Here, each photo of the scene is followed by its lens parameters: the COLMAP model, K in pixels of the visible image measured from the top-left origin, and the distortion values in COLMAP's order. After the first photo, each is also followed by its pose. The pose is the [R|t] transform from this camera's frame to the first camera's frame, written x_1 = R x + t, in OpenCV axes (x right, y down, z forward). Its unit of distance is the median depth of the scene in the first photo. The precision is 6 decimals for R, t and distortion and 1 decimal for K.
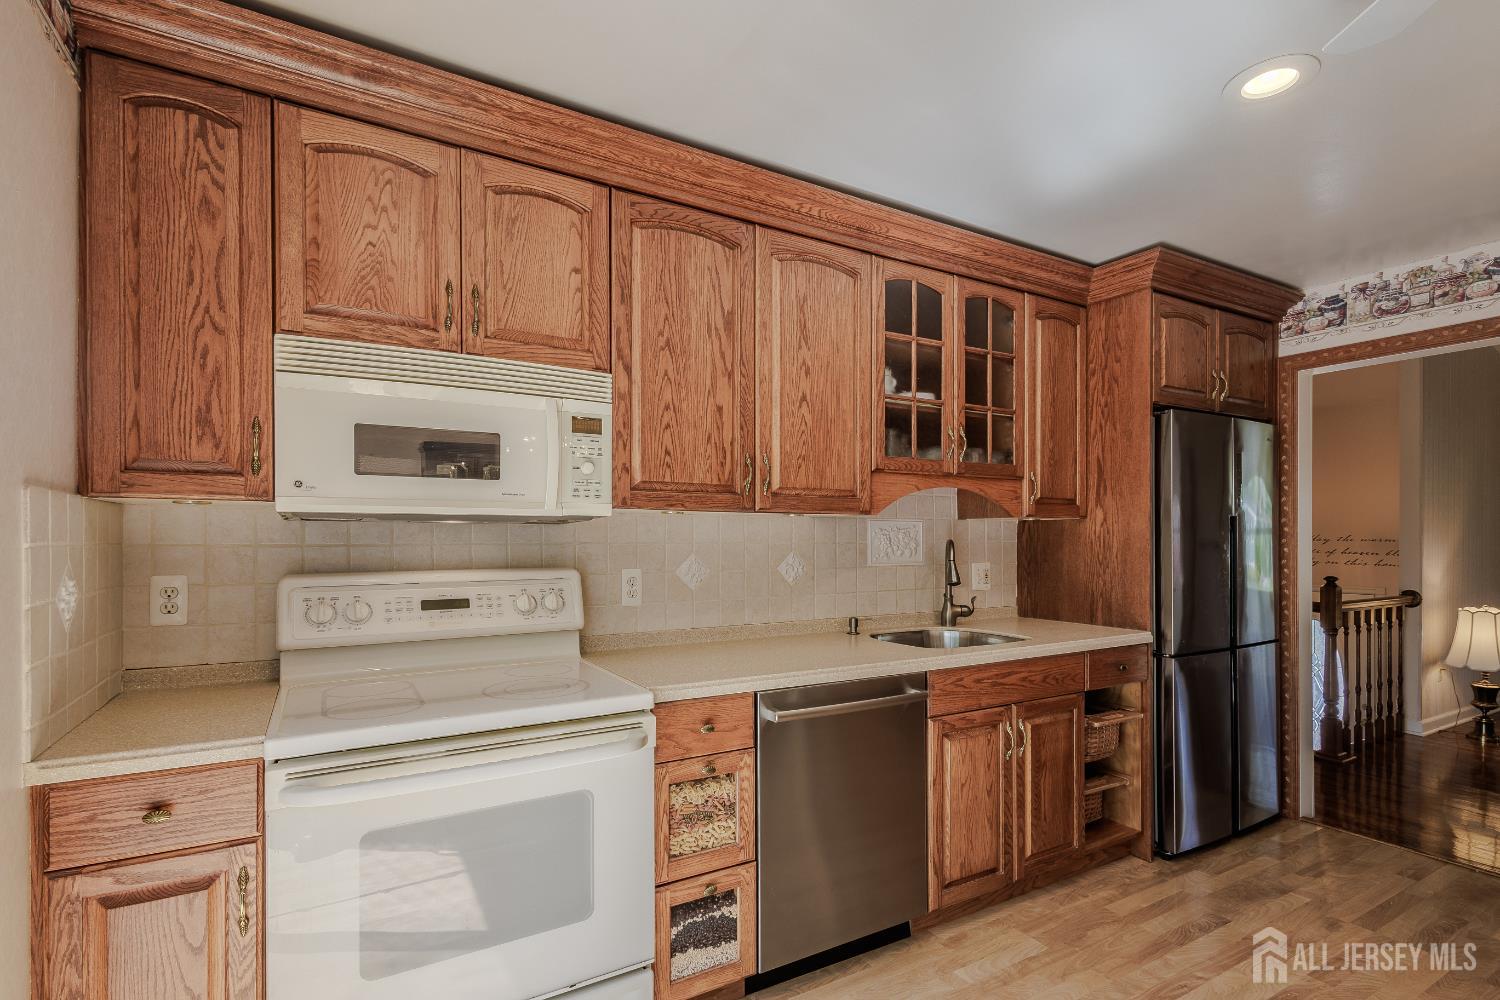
lens RADIAL K [[703.7, 0, 751.3], [0, 703.7, 505.9], [0, 0, 1]] dist [0.003999, -0.000325]
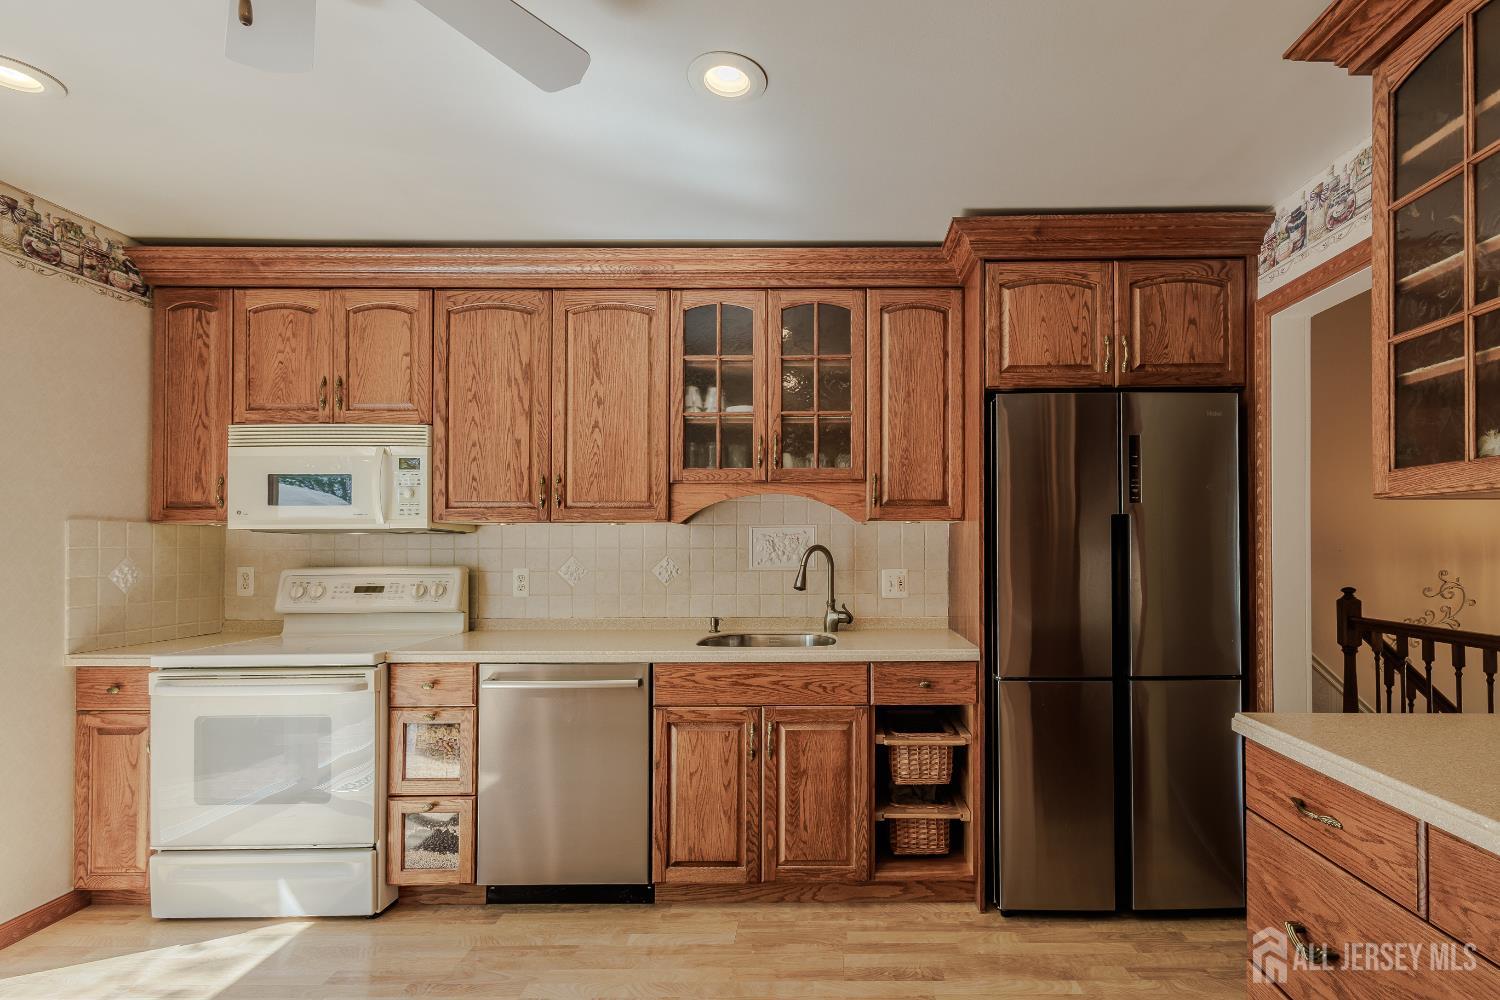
lens RADIAL K [[703.7, 0, 800.0], [0, 703.7, 500.9], [0, 0, 1]] dist [0.003999, -0.000325]
pose [[0.865598, -0.034549, -0.499547, 1.064344], [0.025971, 0.999372, -0.024115, 0.012819], [0.500066, 0.007900, 0.865951, 0.163392]]
